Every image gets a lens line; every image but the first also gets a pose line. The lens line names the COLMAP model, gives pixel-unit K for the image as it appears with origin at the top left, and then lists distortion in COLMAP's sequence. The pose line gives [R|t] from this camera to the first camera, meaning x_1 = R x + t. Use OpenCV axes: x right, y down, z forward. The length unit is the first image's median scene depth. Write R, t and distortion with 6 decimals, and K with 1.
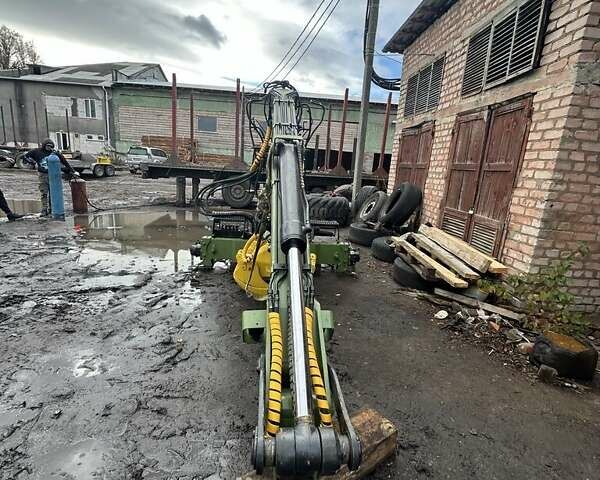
lens RADIAL K [[319.0, 0, 300.0], [0, 319.0, 240.0], [0, 0, 1]] dist [-0.000951, 0.000327]
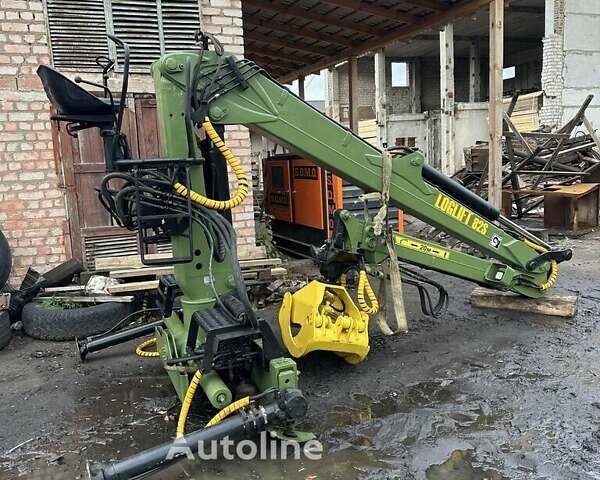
lens RADIAL K [[556.5, 0, 301.0], [0, 556.5, 245.7], [0, 0, 1]] dist [0.178050, -0.391534]
pose [[-0.368572, -0.197345, 0.908411, -1.023387], [0.229004, 0.927815, 0.294475, -0.401323], [-0.900951, 0.316565, -0.296774, 1.212301]]
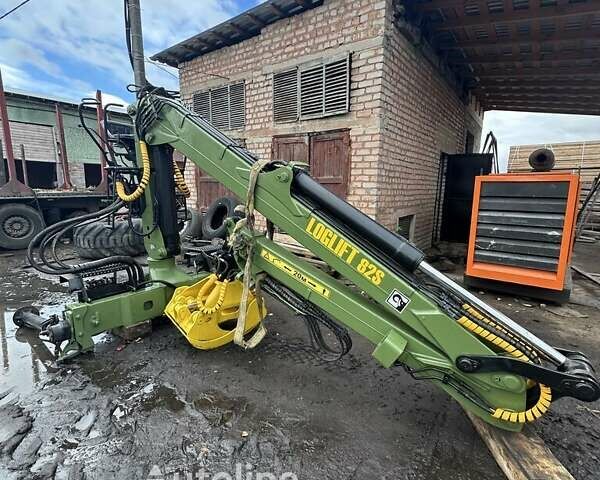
lens RADIAL K [[319.0, 0, 300.0], [0, 319.0, 240.0], [0, 0, 1]] dist [-0.000951, 0.000327]
pose [[0.637403, -0.183238, 0.748426, -0.485415], [0.201833, 0.977103, 0.067332, -0.096136], [-0.743626, 0.108140, 0.659792, 0.230289]]
